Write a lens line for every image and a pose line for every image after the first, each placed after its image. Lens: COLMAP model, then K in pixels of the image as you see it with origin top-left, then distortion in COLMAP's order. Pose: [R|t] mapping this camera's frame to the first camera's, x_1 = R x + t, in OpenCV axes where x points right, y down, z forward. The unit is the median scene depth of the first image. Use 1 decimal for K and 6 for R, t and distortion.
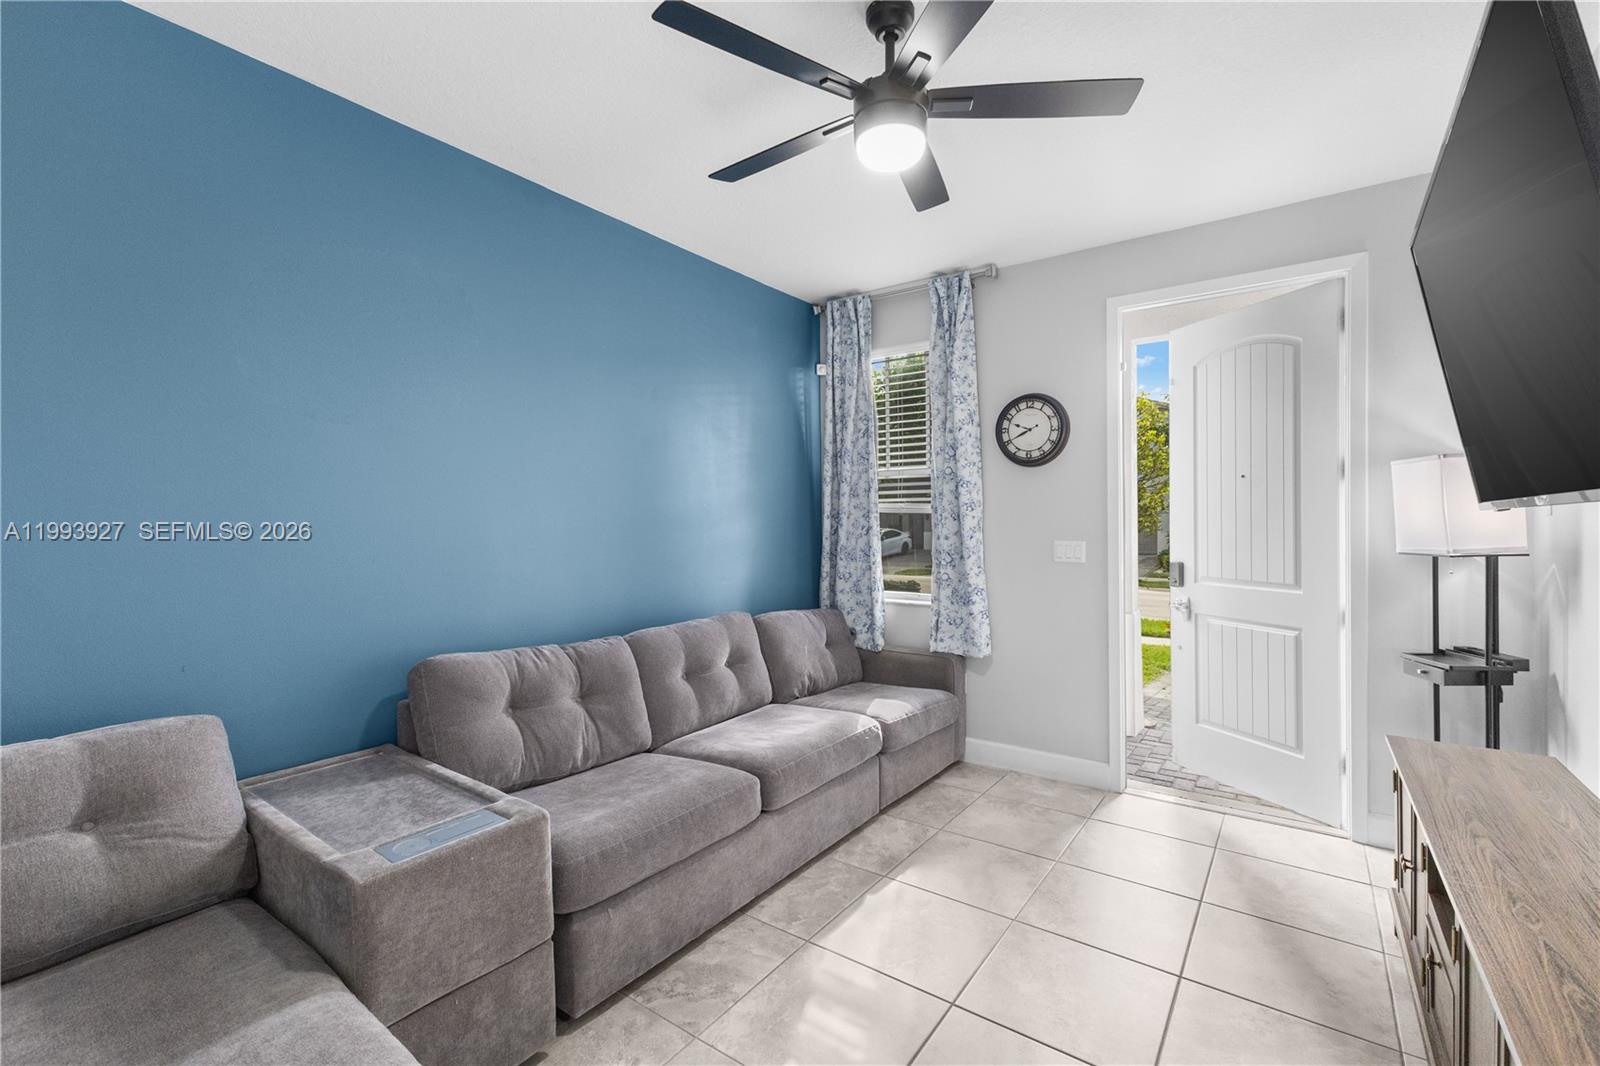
lens RADIAL K [[702.1, 0, 815.3], [0, 702.1, 529.5], [0, 0, 1]] dist [0.009835, -0.003234]
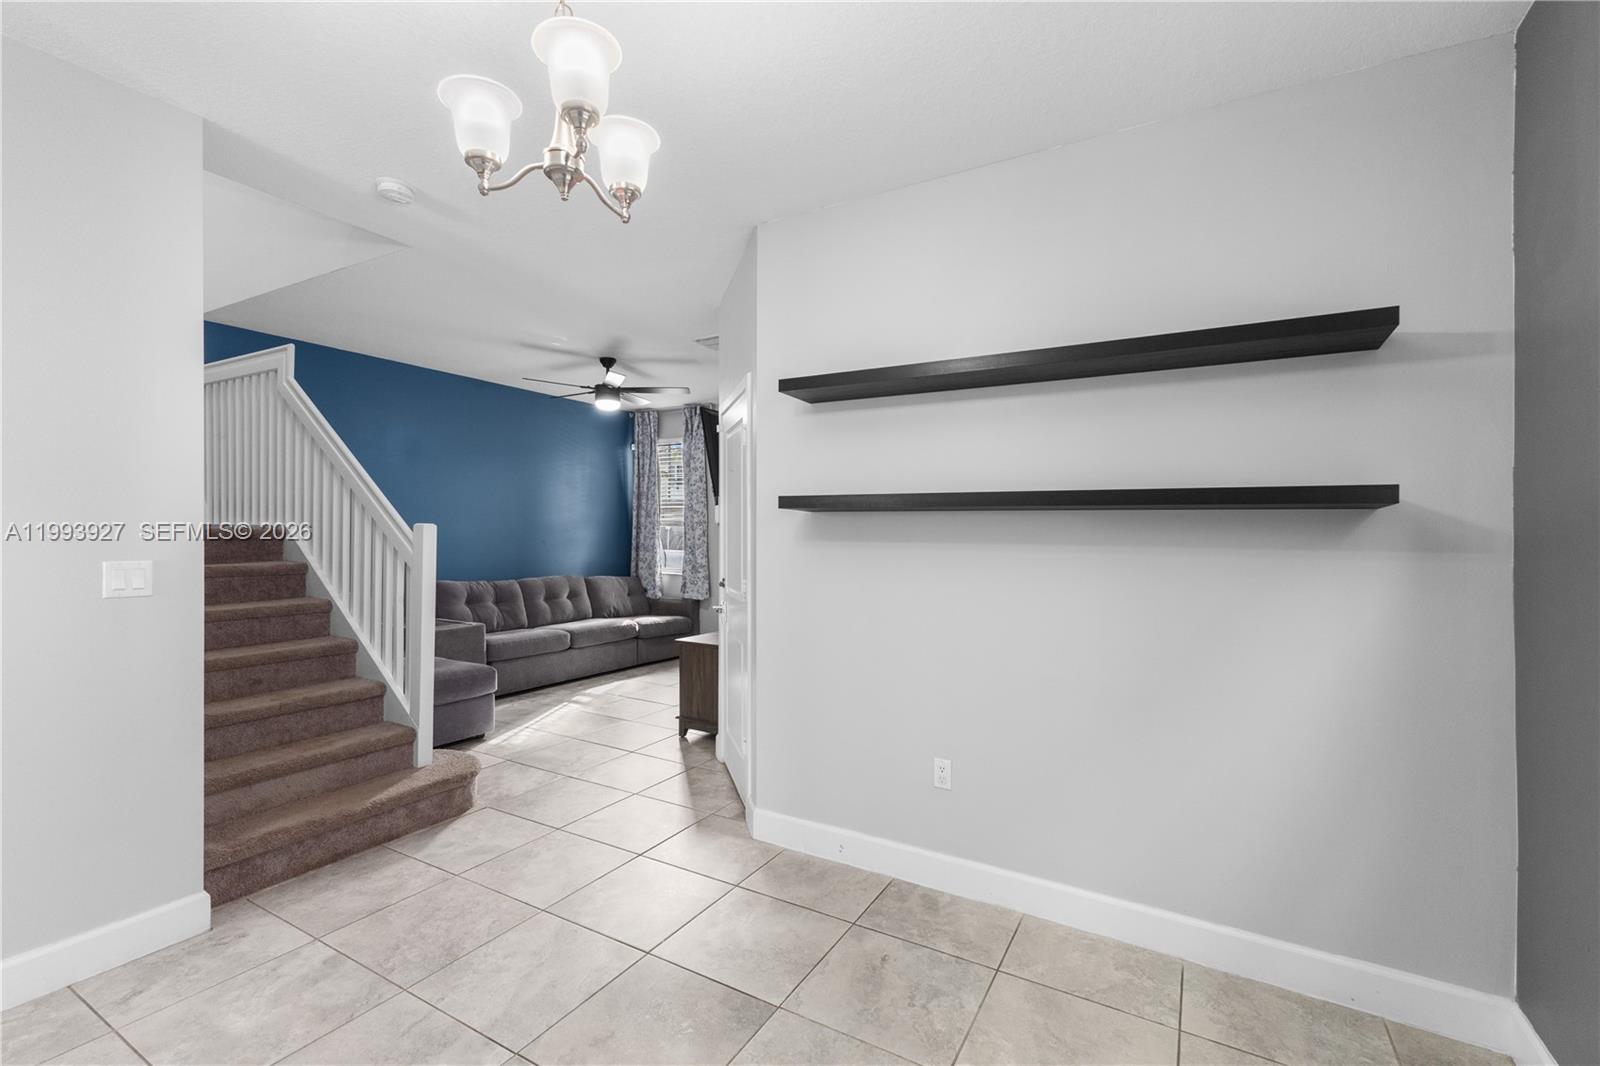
lens RADIAL K [[702.1, 0, 785.9], [0, 702.1, 537.5], [0, 0, 1]] dist [0.009835, -0.003234]
pose [[0.997498, 0.016517, 0.068737, 0.326738], [-0.016244, 0.999858, -0.004530, 0.010954], [-0.068802, 0.003402, 0.997625, -0.987587]]
